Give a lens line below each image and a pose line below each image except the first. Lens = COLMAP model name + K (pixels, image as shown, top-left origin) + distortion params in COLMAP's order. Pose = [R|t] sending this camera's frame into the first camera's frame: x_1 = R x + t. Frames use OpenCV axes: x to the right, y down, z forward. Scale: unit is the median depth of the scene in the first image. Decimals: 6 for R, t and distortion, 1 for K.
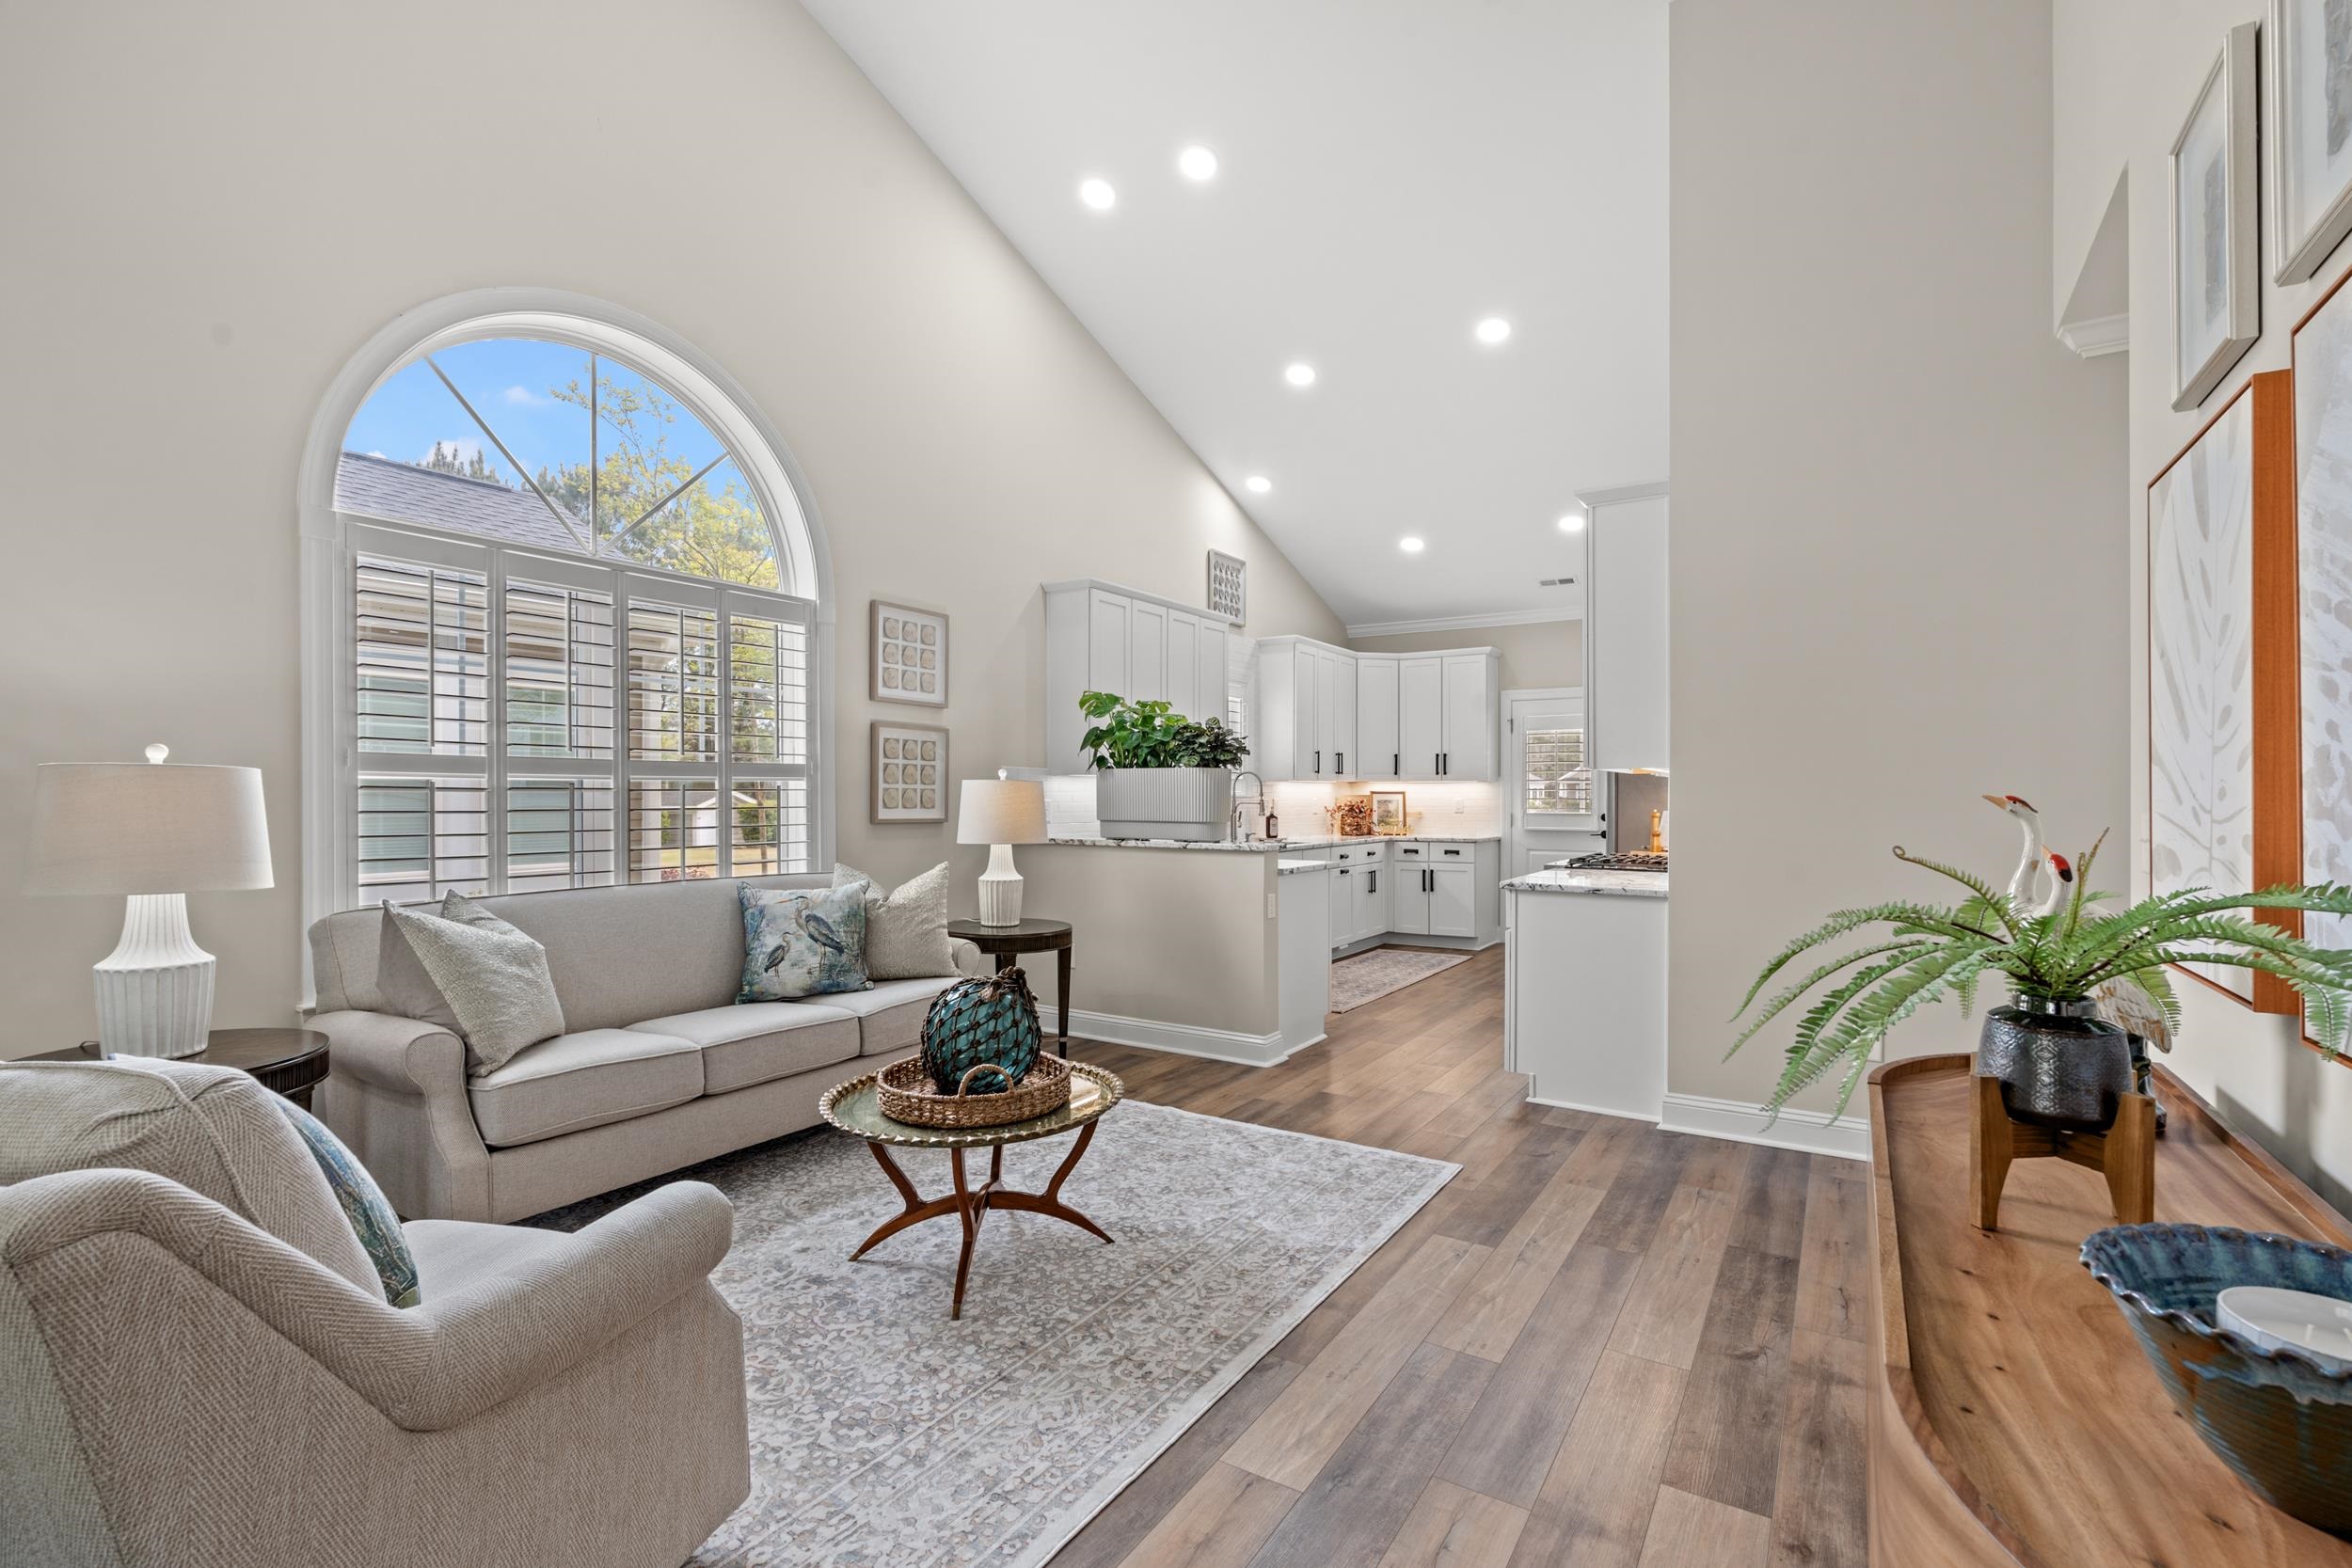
lens RADIAL K [[1048.0, 0, 1175.4], [0, 1048.0, 790.4], [0, 0, 1]] dist [-0.003267, 0.000364]
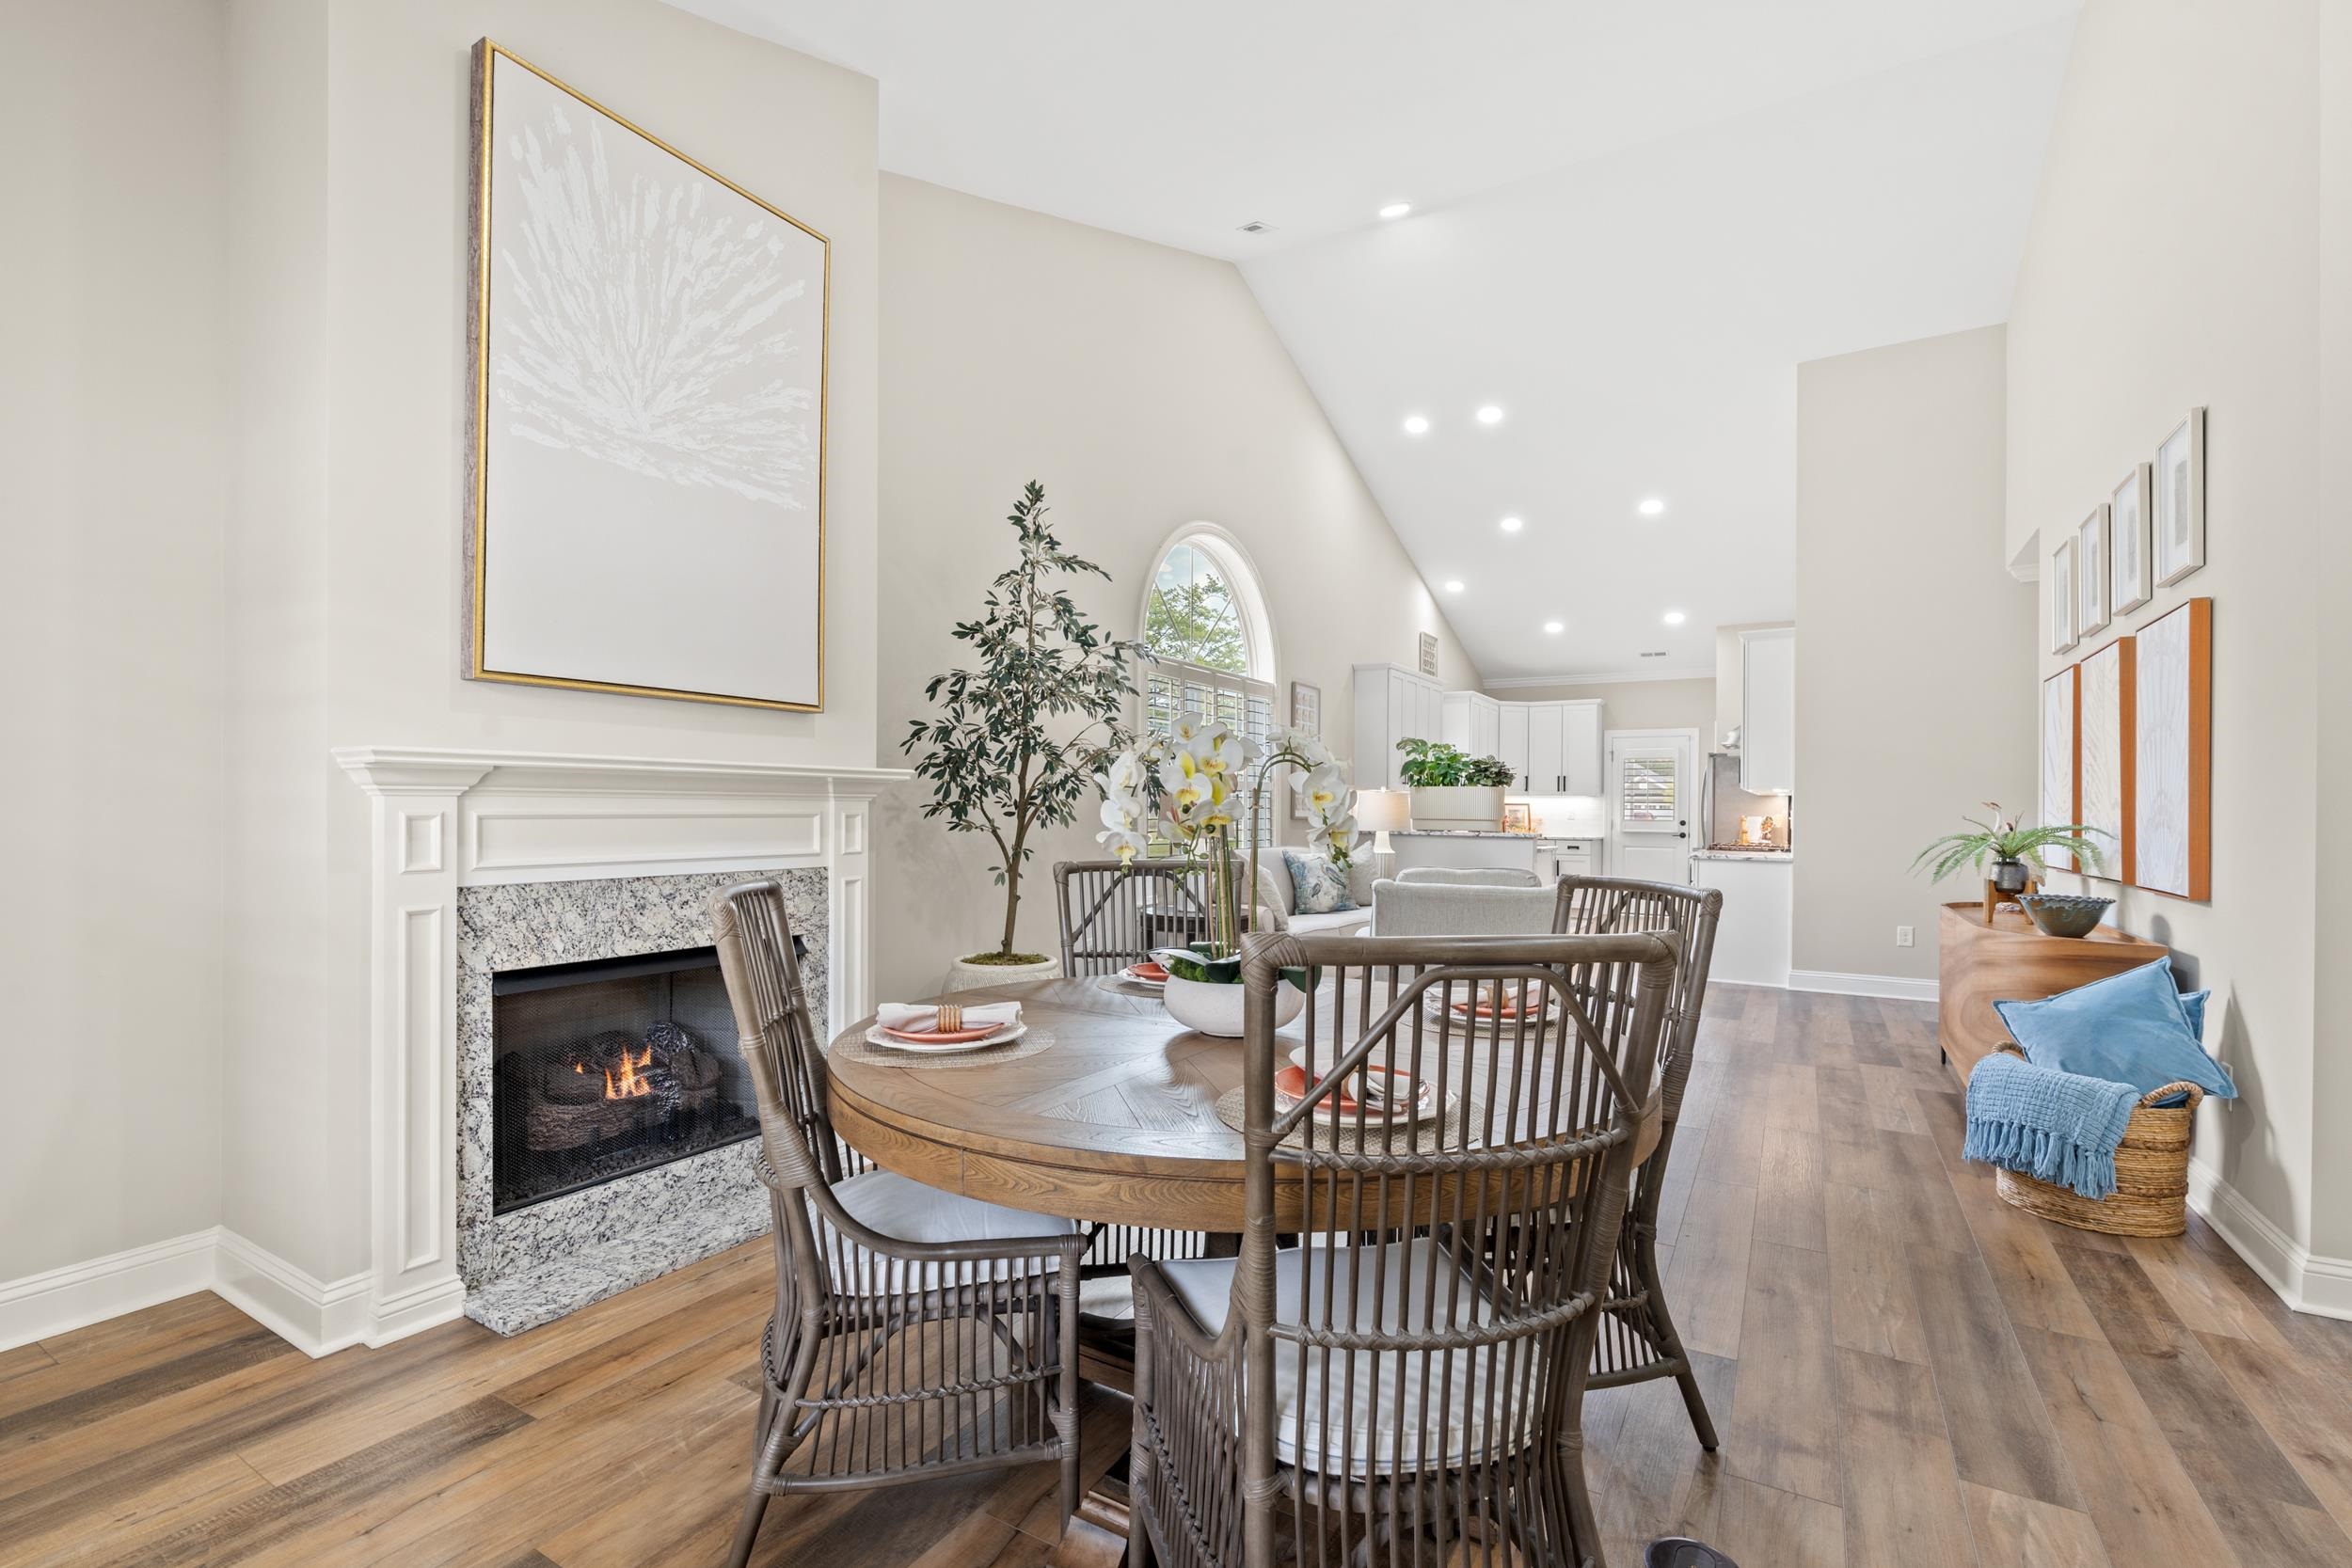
lens RADIAL K [[1029.4, 0, 1174.3], [0, 1029.4, 808.3], [0, 0, 1]] dist [0.000394, 0.000270]
pose [[0.999649, 0.006990, 0.025568, -0.506732], [-0.007102, 0.999965, 0.004322, 0.008659], [-0.025537, -0.004502, 0.999664, -0.589050]]
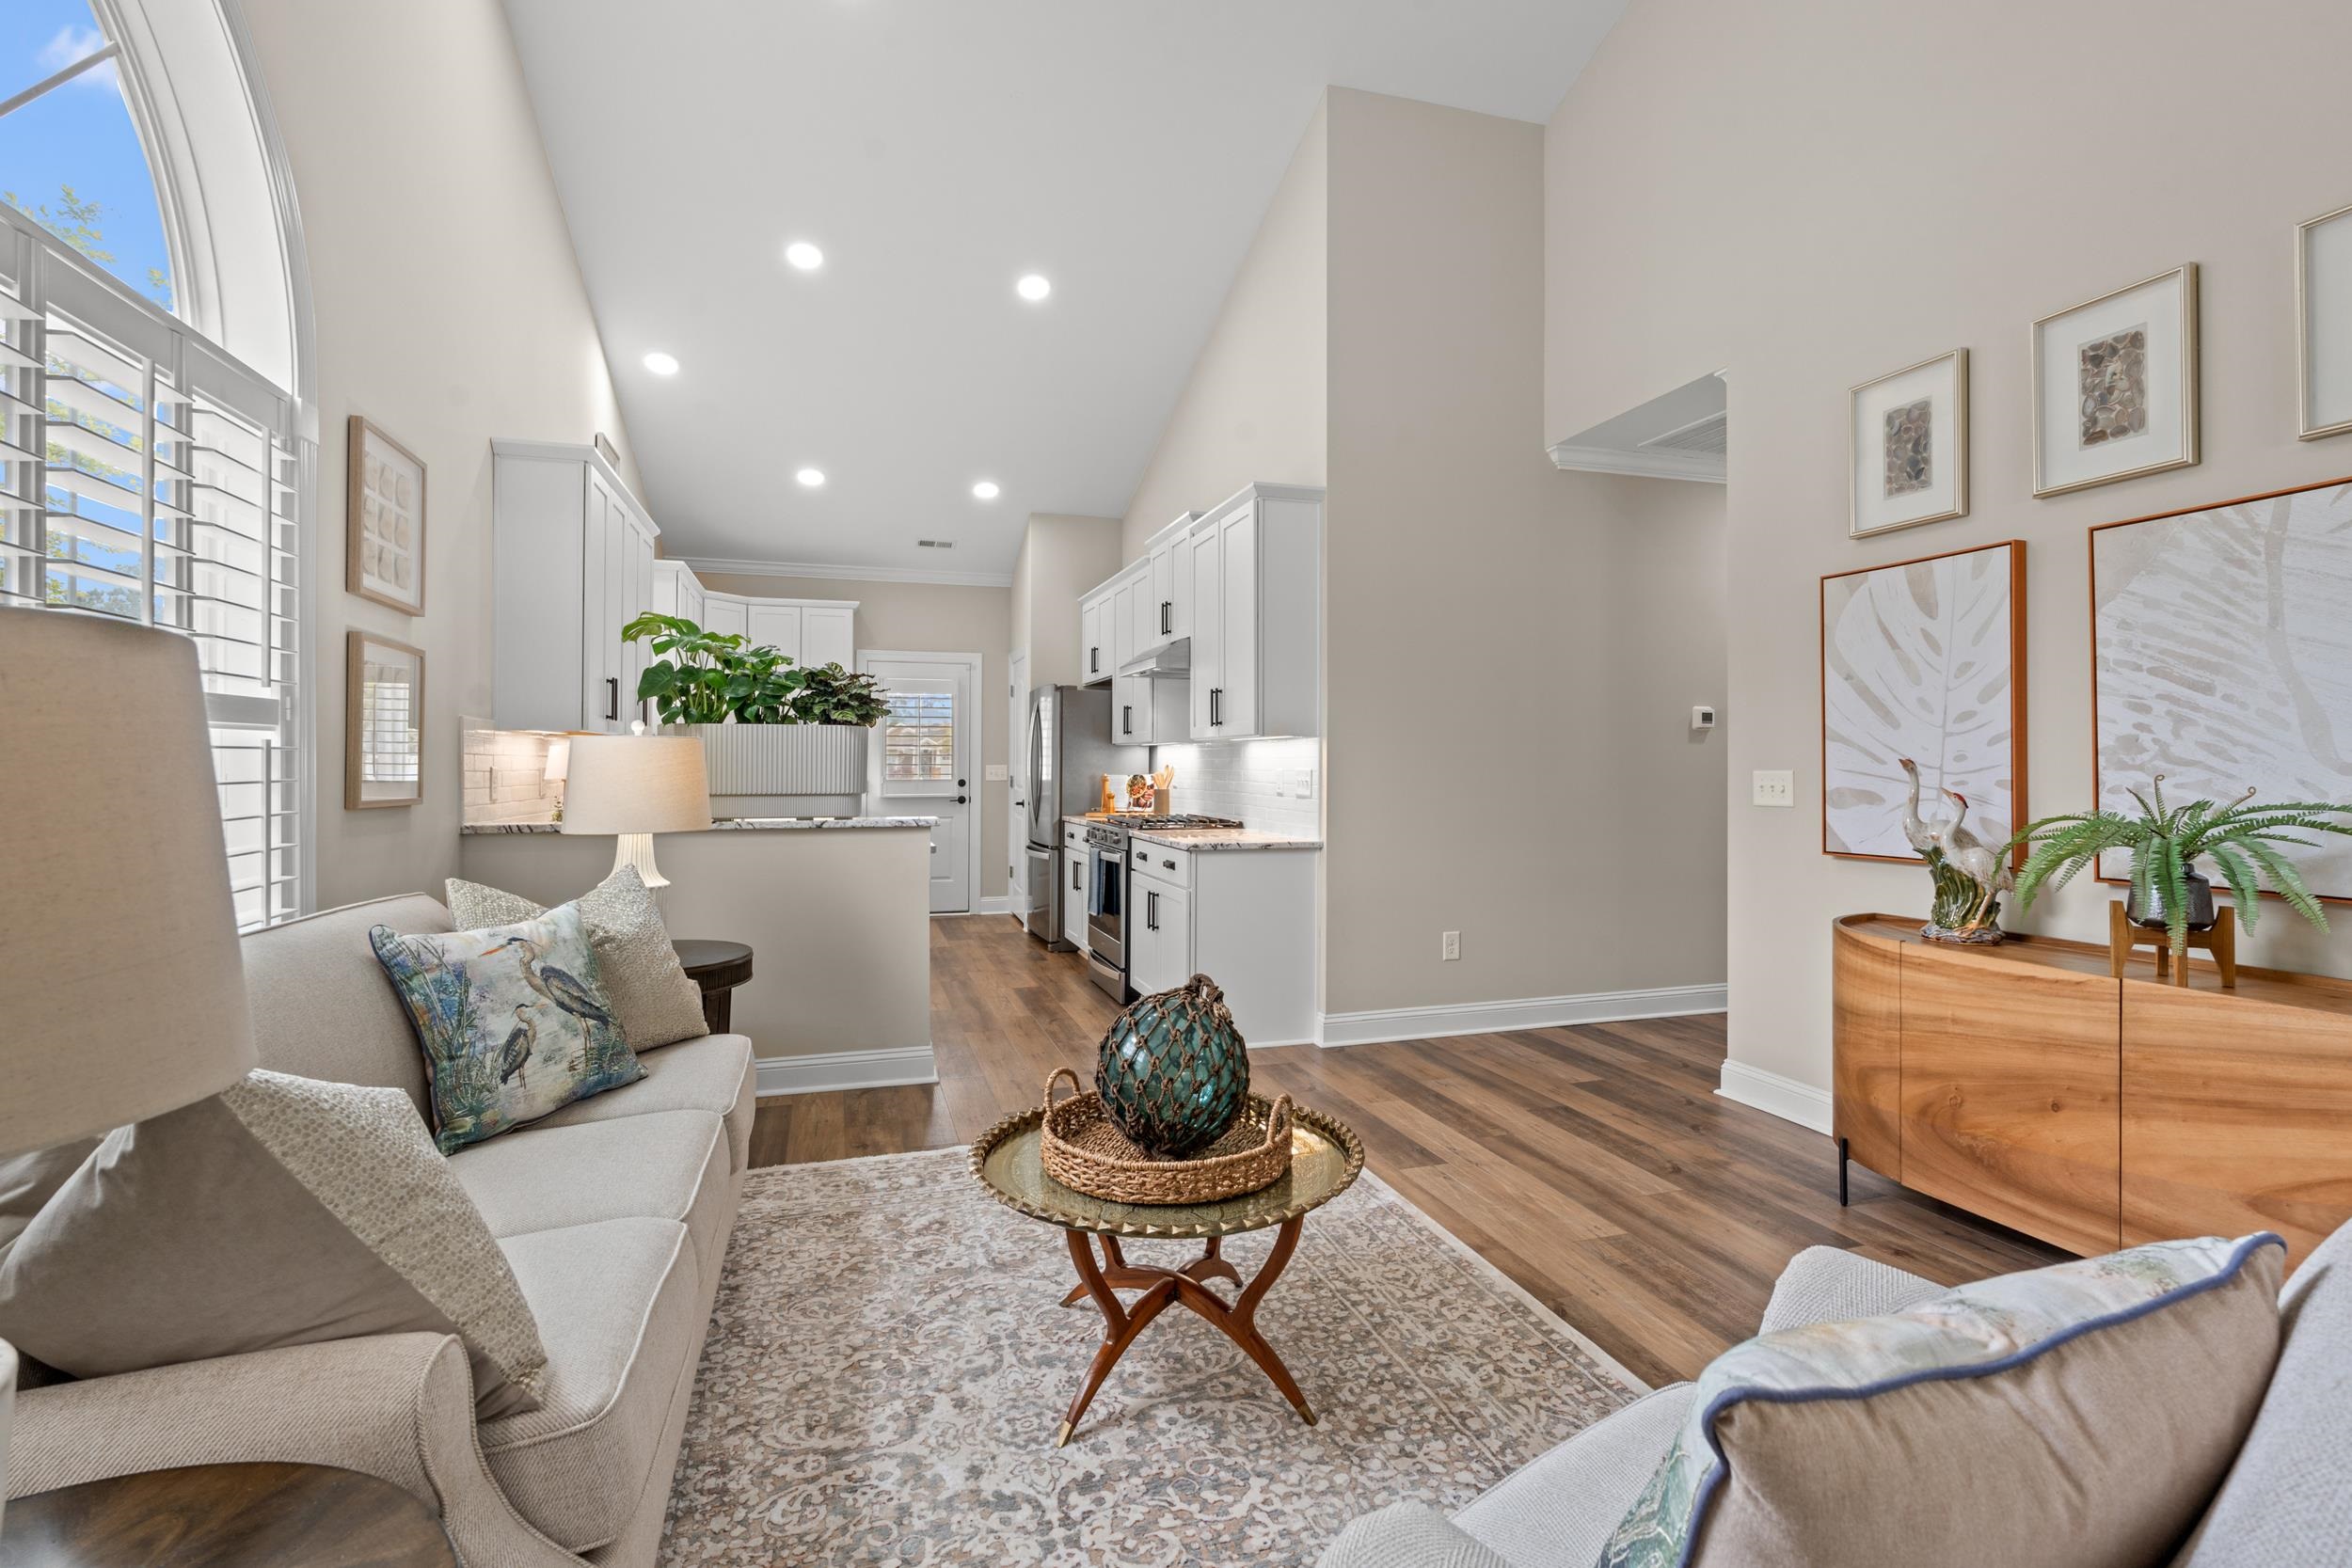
lens RADIAL K [[1093.9, 0, 1182.5], [0, 1093.9, 750.0], [0, 0, 1]] dist [-0.004579, 0.000015]
pose [[0.638694, 0.007927, 0.769420, -0.450279], [-0.002625, 0.999964, -0.008124, 0.003257], [-0.769456, 0.003169, 0.638692, 0.273140]]
